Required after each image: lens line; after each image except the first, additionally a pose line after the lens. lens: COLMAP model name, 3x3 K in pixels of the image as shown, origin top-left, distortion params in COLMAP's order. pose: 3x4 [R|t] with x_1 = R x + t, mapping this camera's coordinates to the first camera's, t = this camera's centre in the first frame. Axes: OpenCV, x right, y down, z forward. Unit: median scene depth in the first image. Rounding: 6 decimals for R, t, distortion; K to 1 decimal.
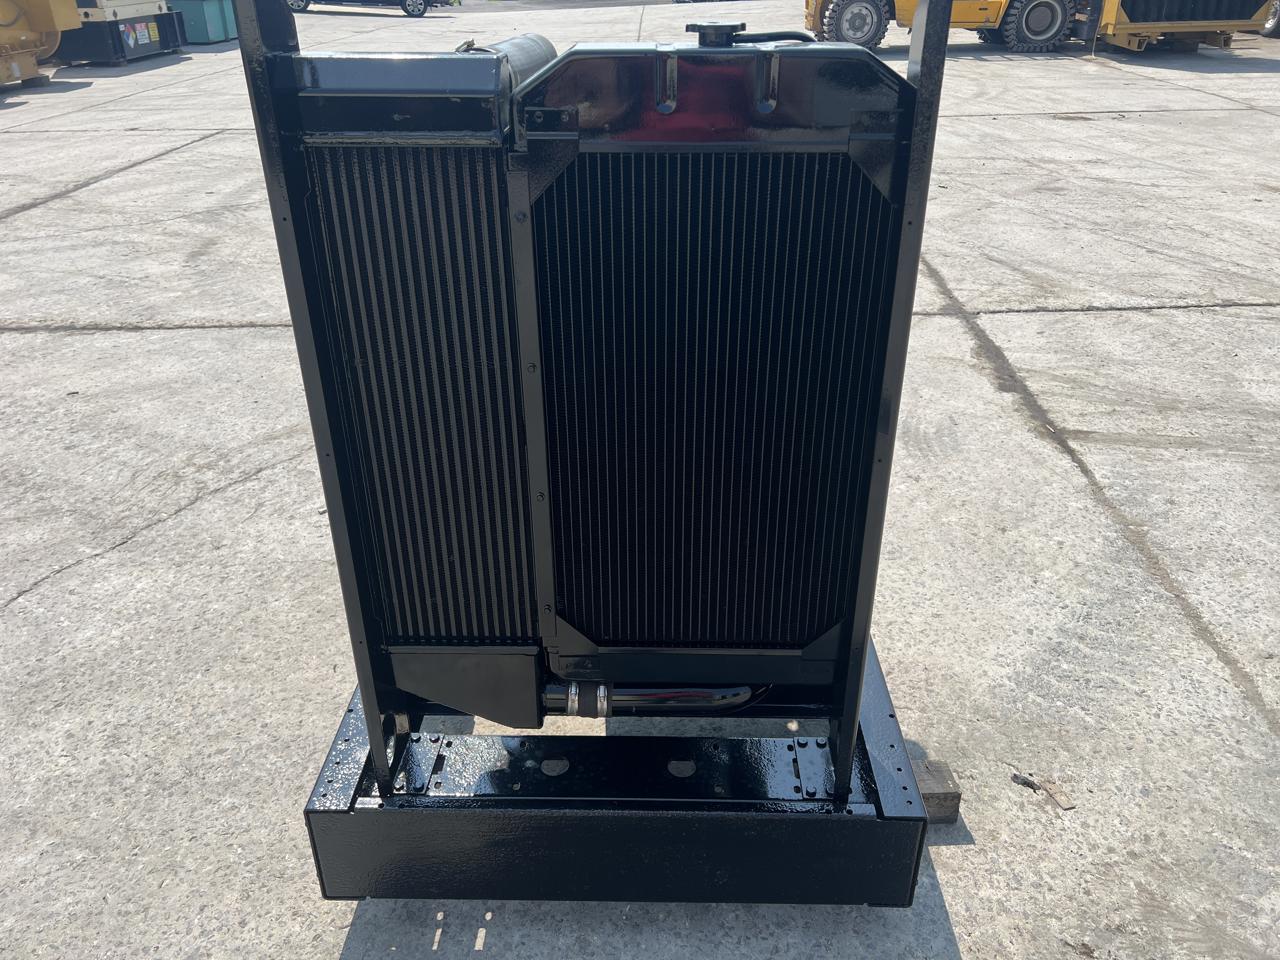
lens RADIAL K [[972.1, 0, 642.0], [0, 972.1, 501.3], [0, 0, 1]] dist [-0.002131, 0.000015]
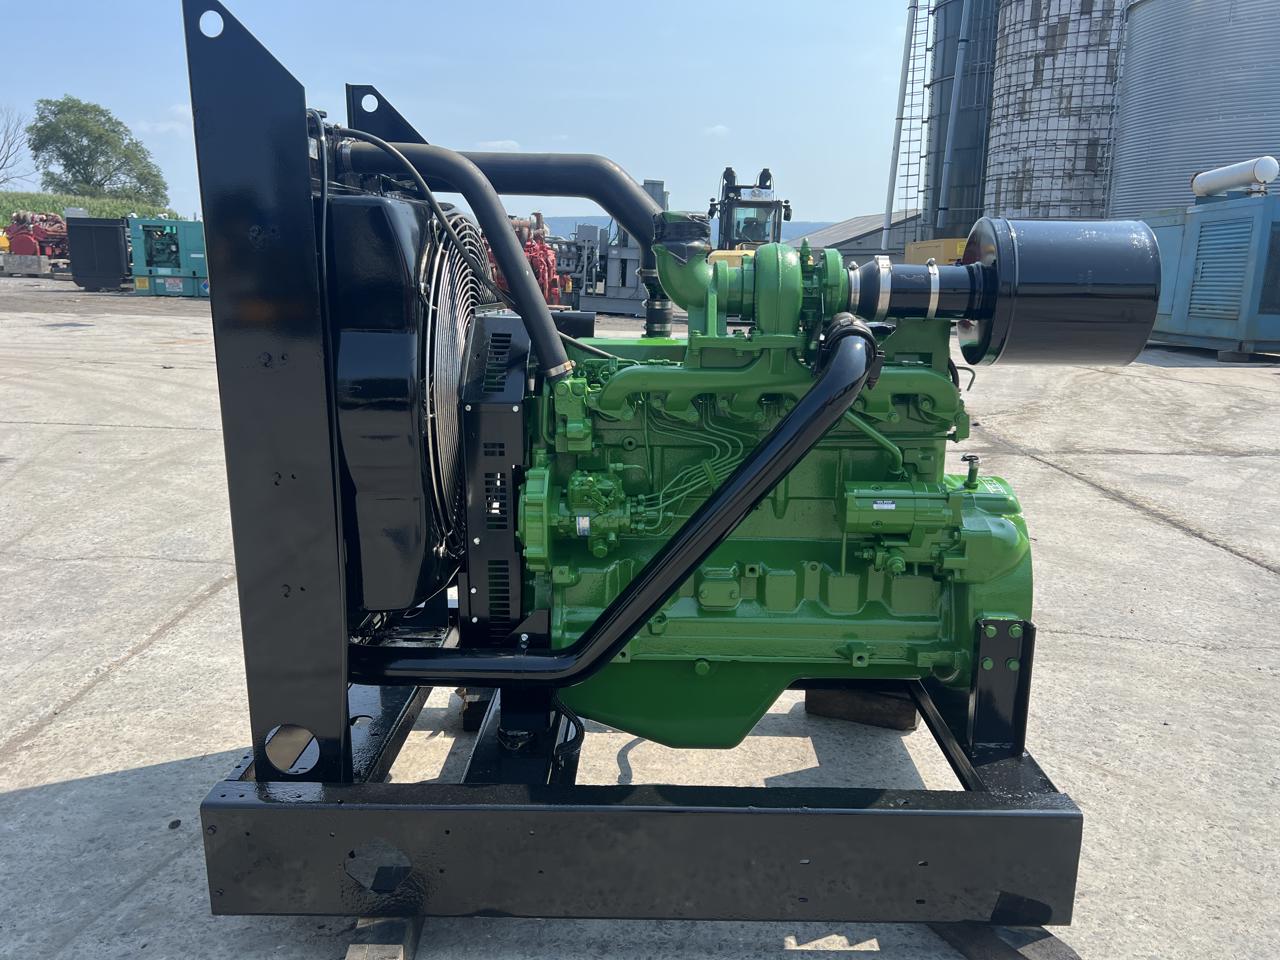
lens RADIAL K [[993.0, 0, 640.0], [0, 993.0, 480.0], [0, 0, 1]] dist [0.001527, -0.000984]
pose [[-0.002865, 0.211477, -0.977379, 0.491206], [-0.488388, 0.852593, 0.185909, -0.154314], [0.872622, 0.477873, 0.100840, 0.437289]]
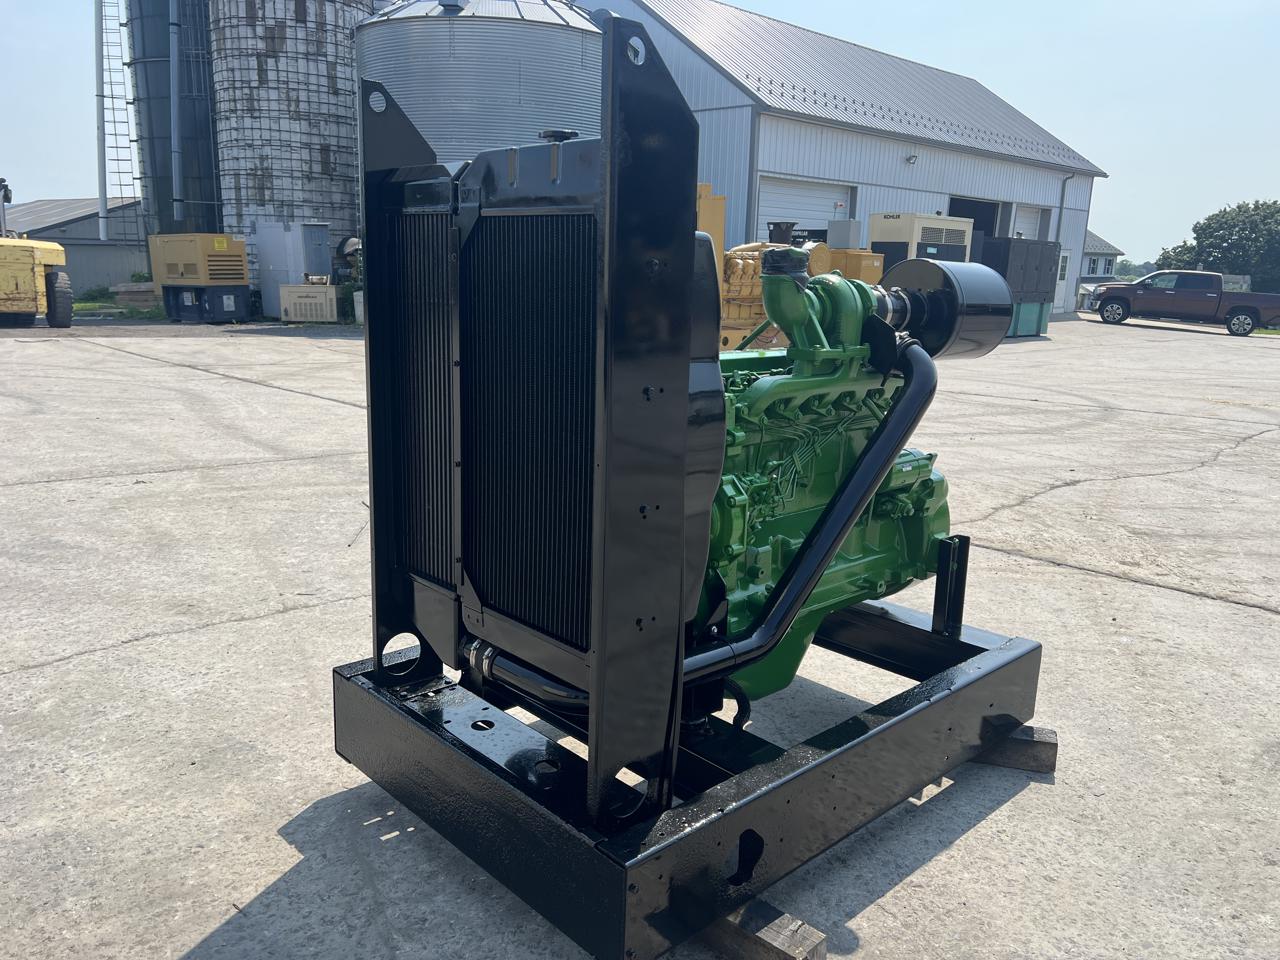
lens RADIAL K [[972.1, 0, 642.0], [0, 972.1, 501.3], [0, 0, 1]] dist [-0.002131, 0.000015]
pose [[0.694160, 0.186160, -0.695332, 0.345315], [-0.379796, 0.915298, -0.134105, 0.044480], [0.611472, 0.357175, 0.706066, 0.072923]]
